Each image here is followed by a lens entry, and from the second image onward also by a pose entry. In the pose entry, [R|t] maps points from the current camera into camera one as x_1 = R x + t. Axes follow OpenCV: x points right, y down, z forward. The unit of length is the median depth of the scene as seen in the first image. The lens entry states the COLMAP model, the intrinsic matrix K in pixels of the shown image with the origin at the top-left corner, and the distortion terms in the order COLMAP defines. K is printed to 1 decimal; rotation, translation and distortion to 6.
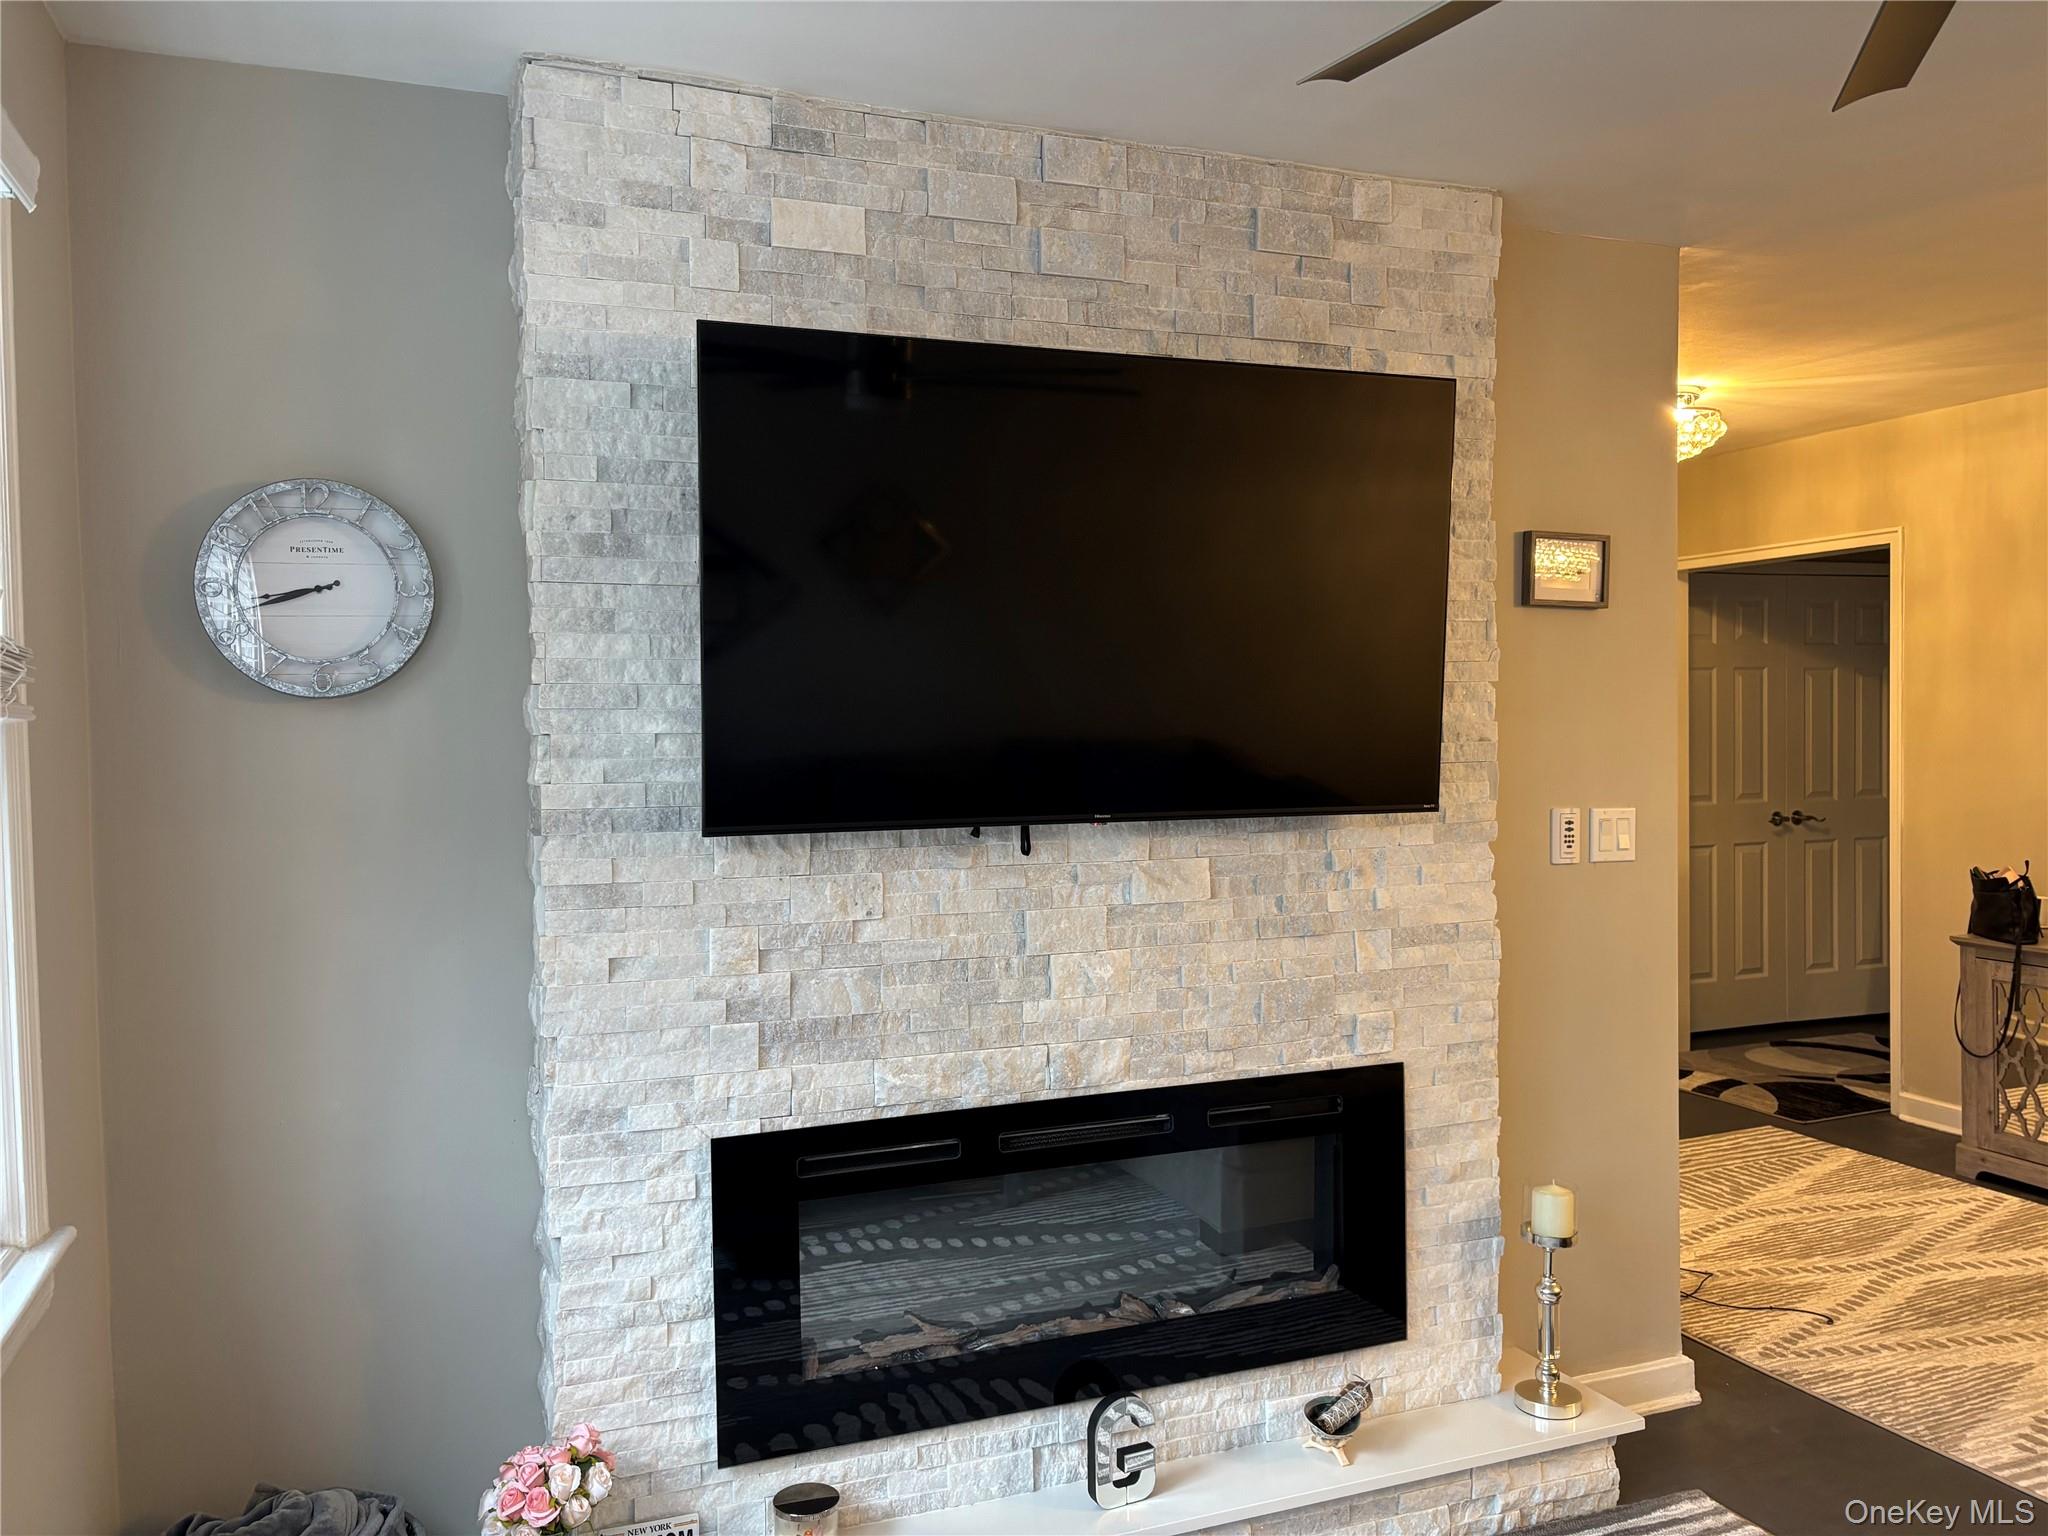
lens RADIAL K [[1548.3, 0, 1008.1], [0, 1548.3, 786.7], [0, 0, 1]] dist [0.045241, -0.062248]
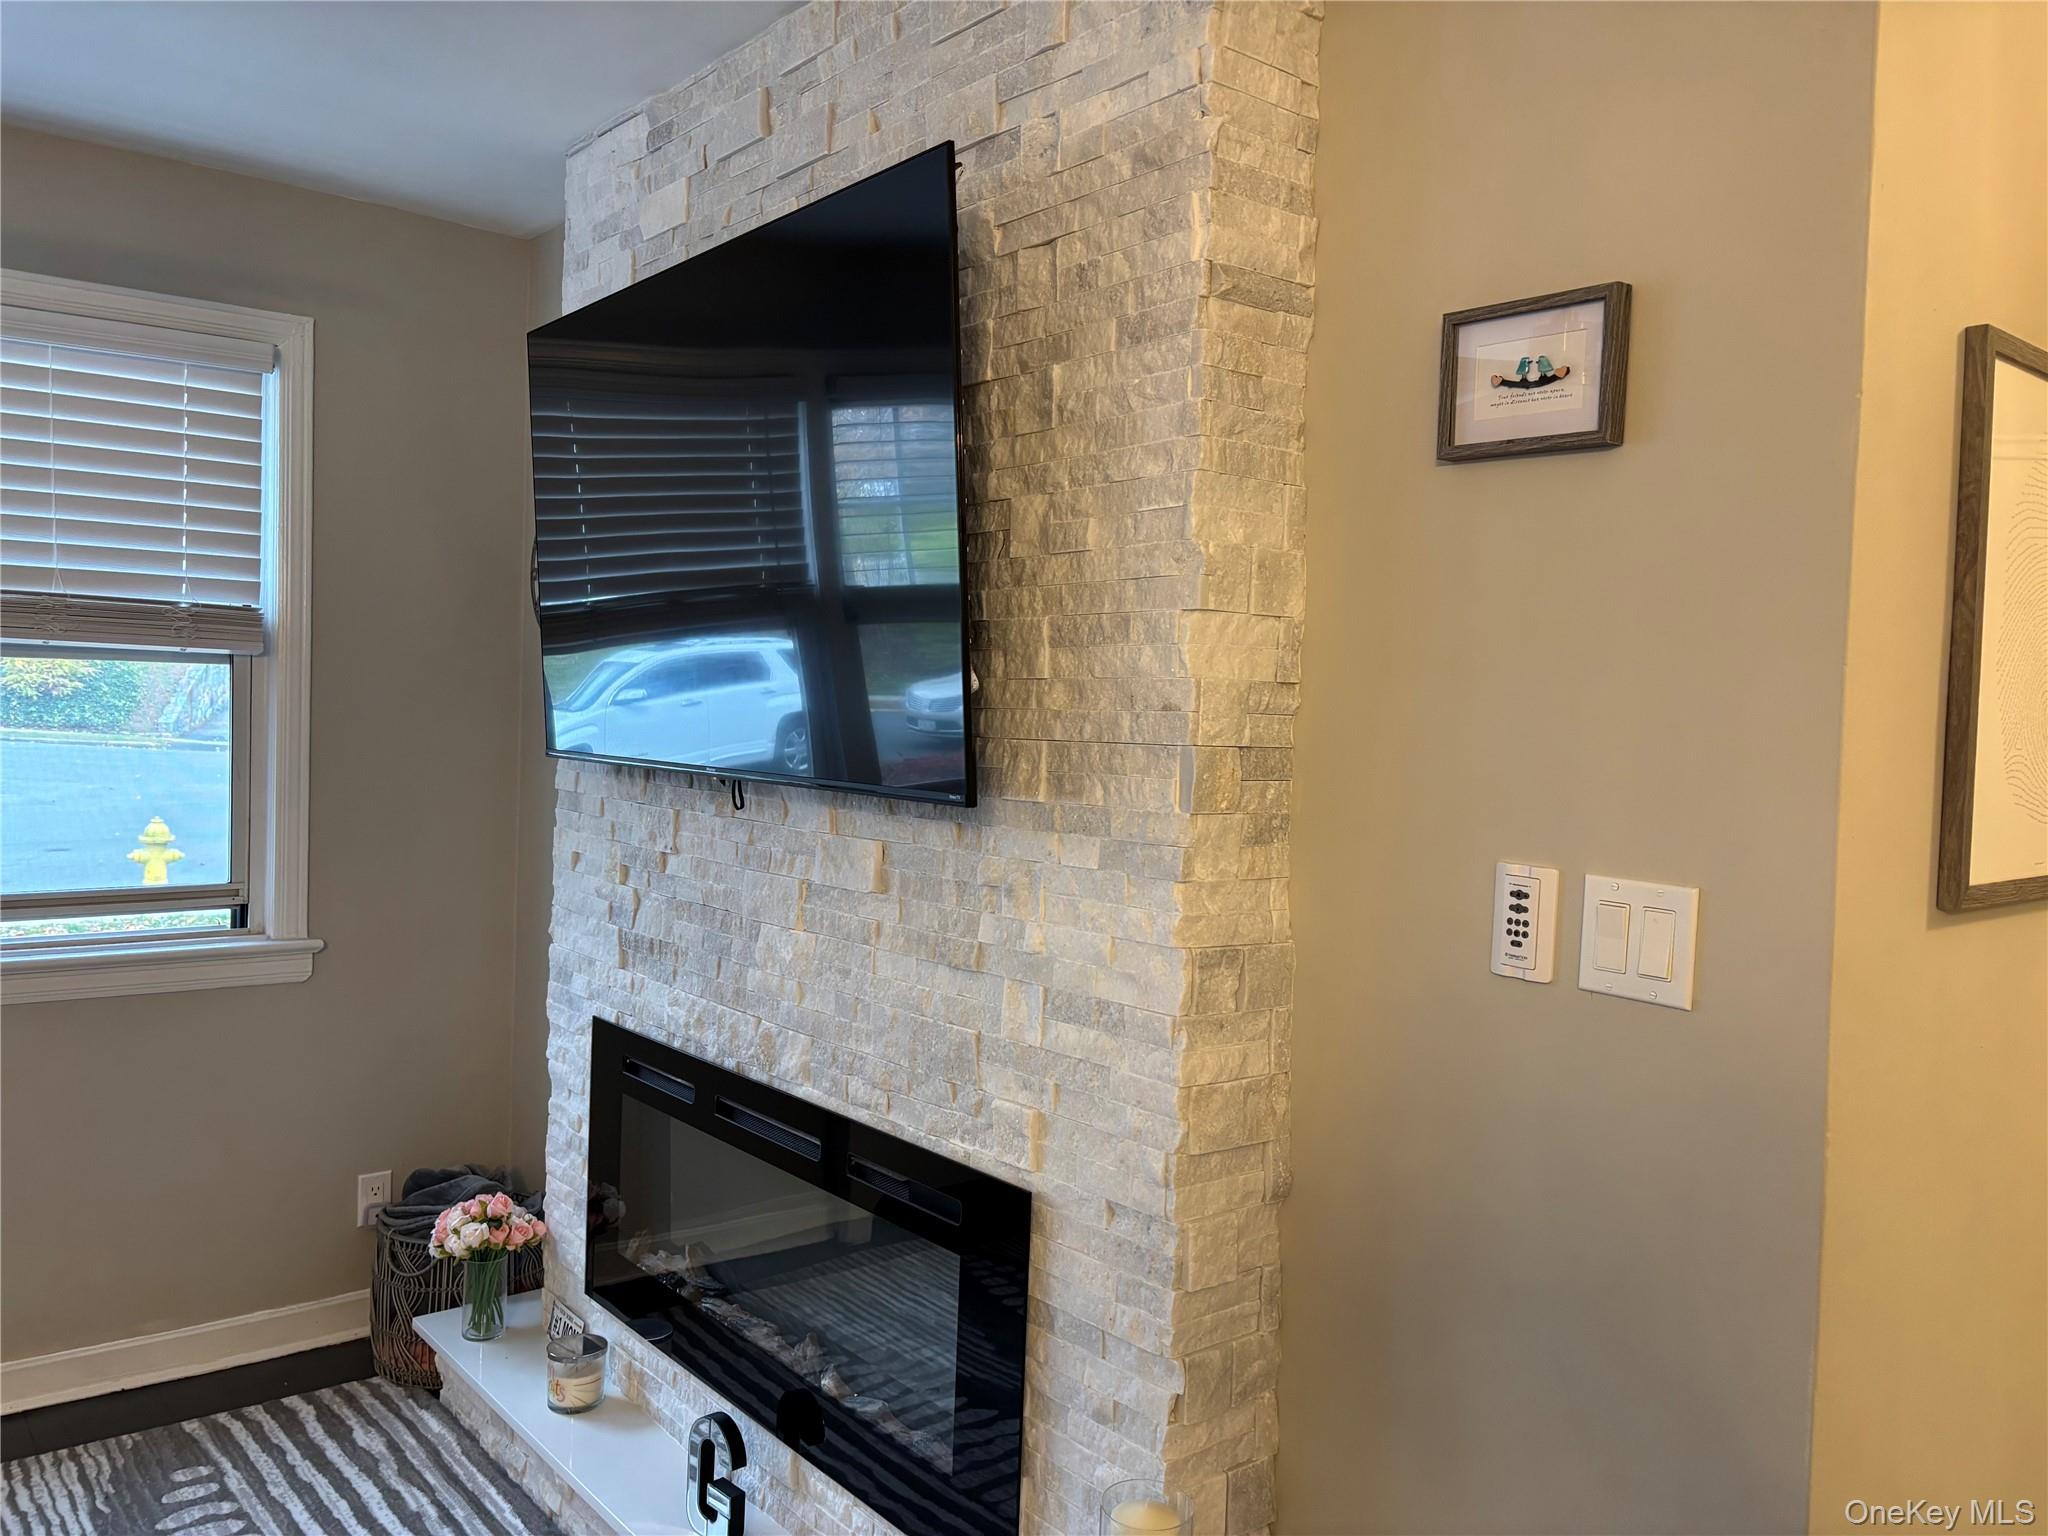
lens RADIAL K [[1548.3, 0, 1019.6], [0, 1548.3, 777.1], [0, 0, 1]] dist [0.045241, -0.062248]
pose [[0.313084, 0.063424, -0.947605, 0.942249], [-0.075063, 0.996299, 0.041883, -0.026873], [0.946755, 0.058017, 0.316686, 0.848484]]
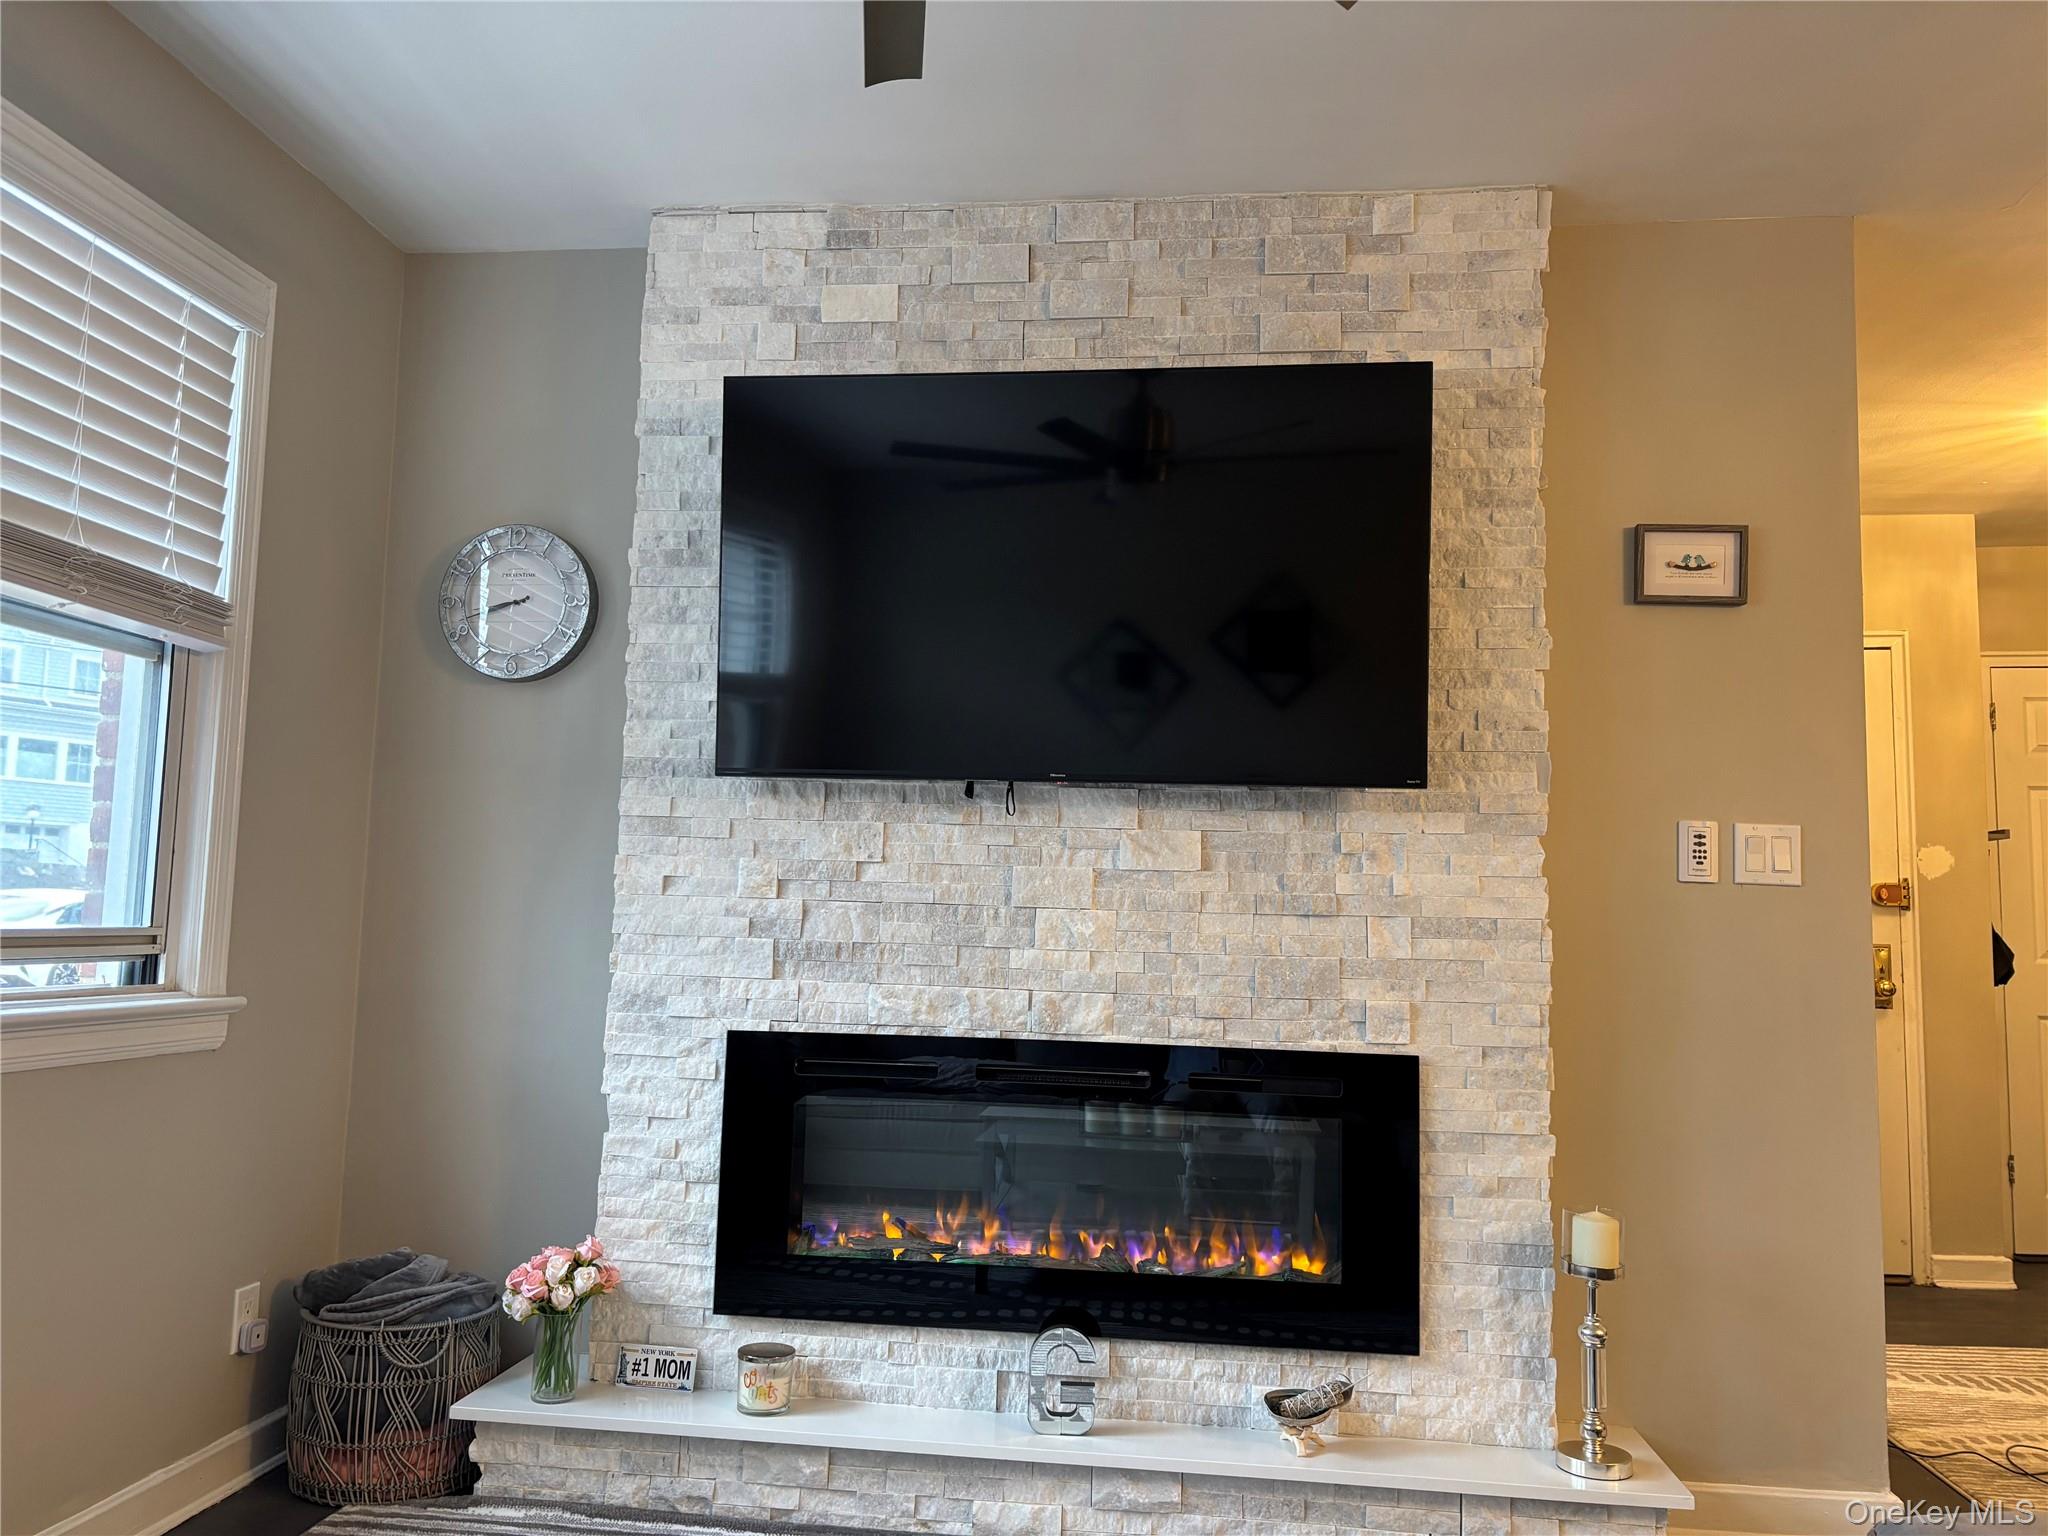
lens RADIAL K [[1548.3, 0, 987.2], [0, 1548.3, 776.7], [0, 0, 1]] dist [0.045241, -0.062248]
pose [[0.880072, -0.004272, -0.474821, 0.521231], [-0.060687, 0.990747, -0.121397, 0.151726], [0.470946, 0.135653, 0.871670, 0.009016]]
